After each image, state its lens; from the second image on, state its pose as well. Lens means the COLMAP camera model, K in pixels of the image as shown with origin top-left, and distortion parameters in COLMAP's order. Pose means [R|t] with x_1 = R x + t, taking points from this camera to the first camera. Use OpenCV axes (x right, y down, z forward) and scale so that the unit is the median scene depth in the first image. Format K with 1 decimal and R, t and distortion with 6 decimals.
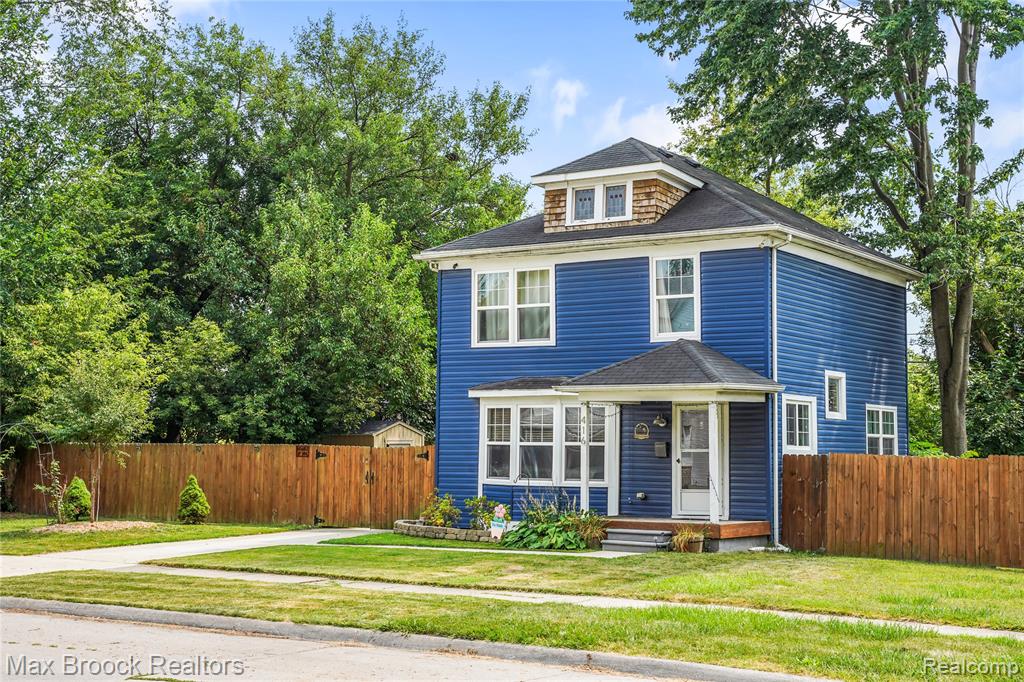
lens RADIAL K [[1440.5, 0, 512.0], [0, 1440.5, 341.0], [0, 0, 1]] dist [0.099780, 0.016119]
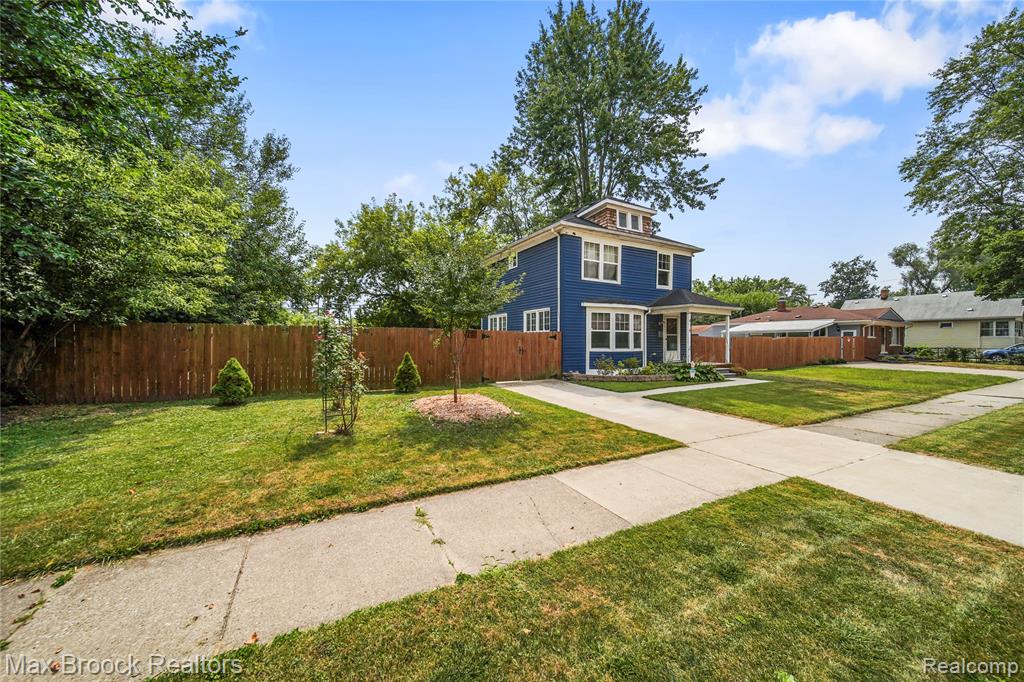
lens RADIAL K [[369.6, 0, 512.0], [0, 369.6, 341.0], [0, 0, 1]] dist [-0.000551, -0.000454]
pose [[0.464278, -0.009225, 0.885641, -0.508270], [-0.069886, 0.996446, 0.047015, 0.069299], [-0.882928, -0.083723, 0.461984, 0.868662]]
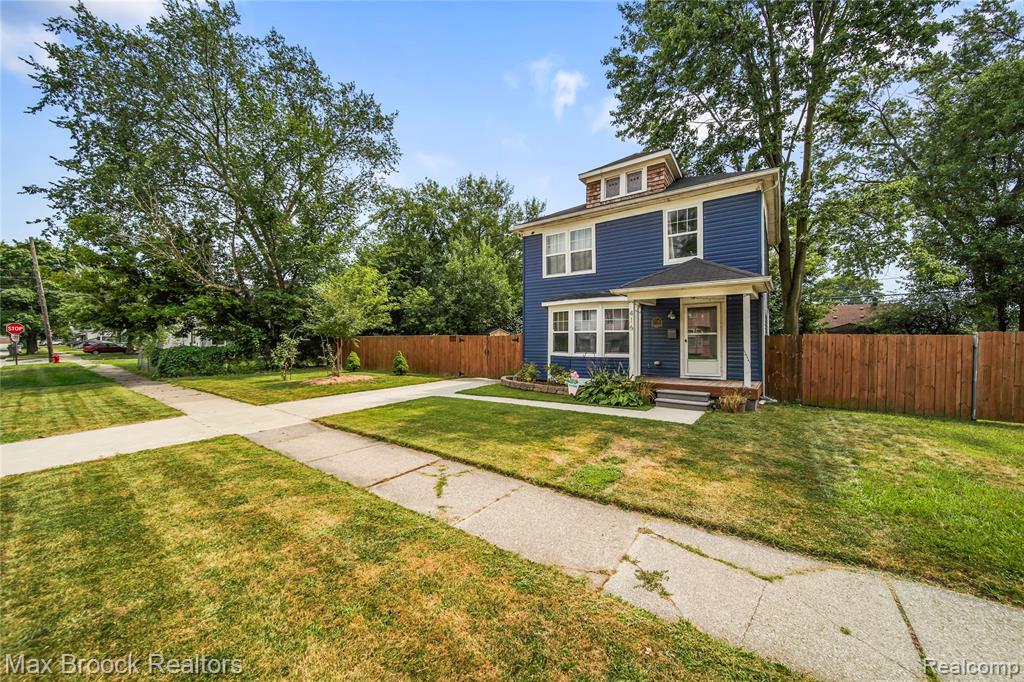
lens RADIAL K [[369.6, 0, 512.0], [0, 369.6, 341.0], [0, 0, 1]] dist [-0.000551, -0.000454]
pose [[0.999268, -0.010258, -0.036844, -0.050910], [0.013036, 0.997025, 0.075973, 0.046961], [0.035955, -0.076398, 0.996429, 0.554618]]
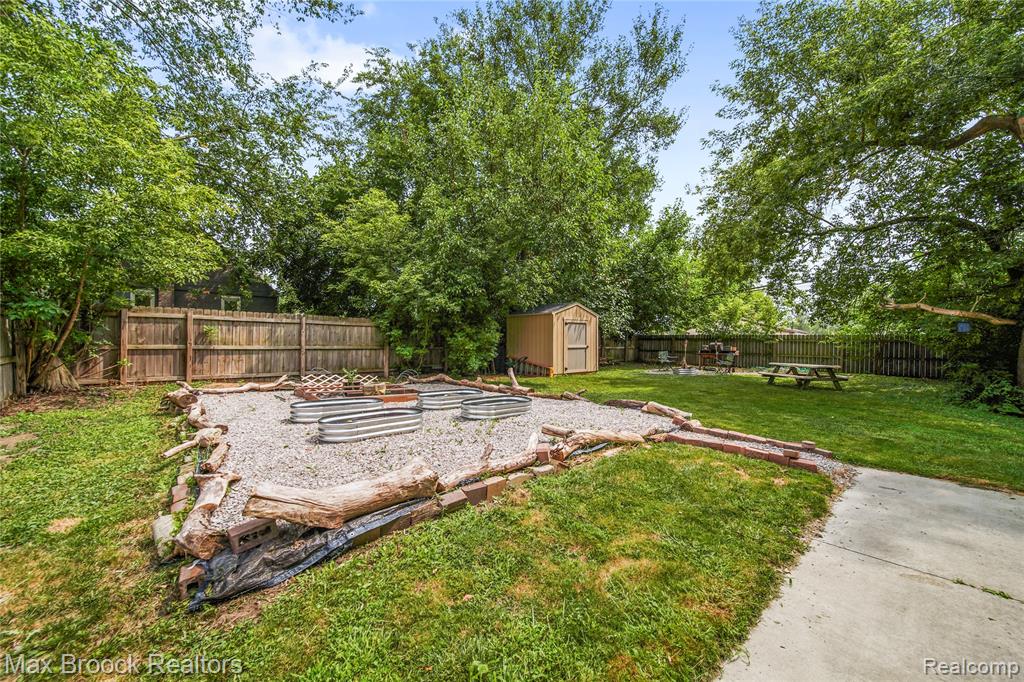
lens RADIAL K [[369.6, 0, 512.0], [0, 369.6, 341.0], [0, 0, 1]] dist [-0.000551, -0.000454]
pose [[0.971329, -0.008204, -0.237596, -0.096456], [0.025071, 0.997366, 0.068056, 0.106556], [0.236412, -0.072061, 0.968977, 1.163598]]
